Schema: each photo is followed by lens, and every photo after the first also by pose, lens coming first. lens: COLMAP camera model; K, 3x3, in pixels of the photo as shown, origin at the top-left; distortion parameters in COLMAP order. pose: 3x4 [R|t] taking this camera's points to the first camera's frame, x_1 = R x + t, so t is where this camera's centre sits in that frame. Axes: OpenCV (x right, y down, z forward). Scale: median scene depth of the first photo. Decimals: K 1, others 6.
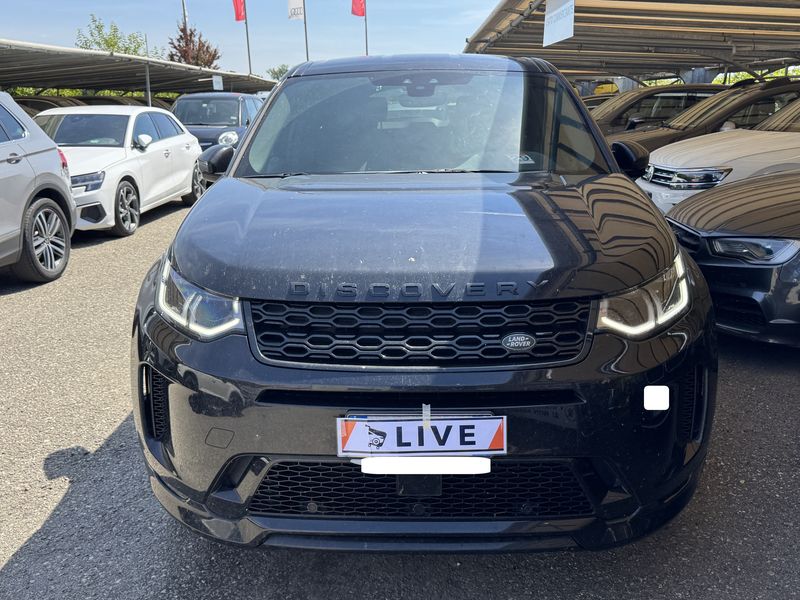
lens RADIAL K [[770.5, 0, 394.1], [0, 770.5, 296.9], [0, 0, 1]] dist [0.060603, 0.000000]
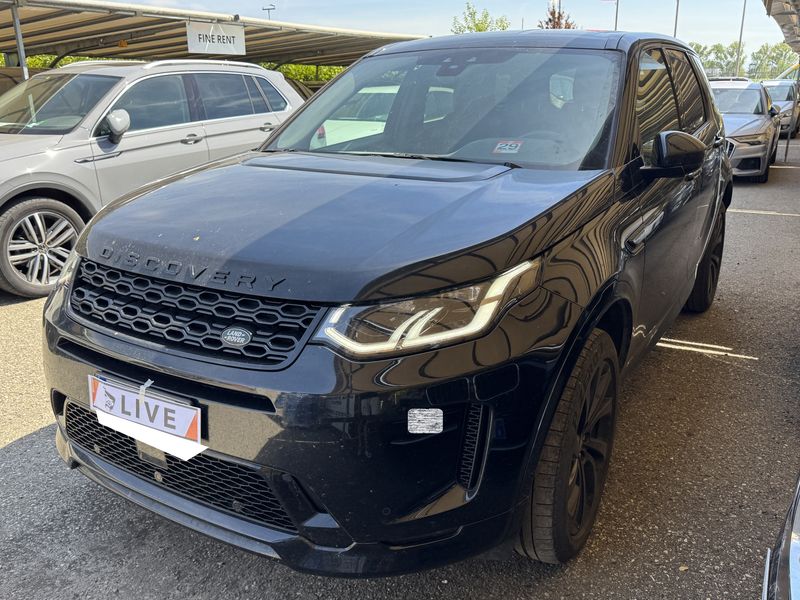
lens RADIAL K [[702.2, 0, 406.3], [0, 702.2, 304.0], [0, 0, 1]] dist [-0.000507, -0.010641]
pose [[0.869562, 0.161091, -0.466810, 0.744031], [-0.131305, 0.986692, 0.095905, -0.093227], [0.476048, -0.022101, 0.879142, 0.337207]]
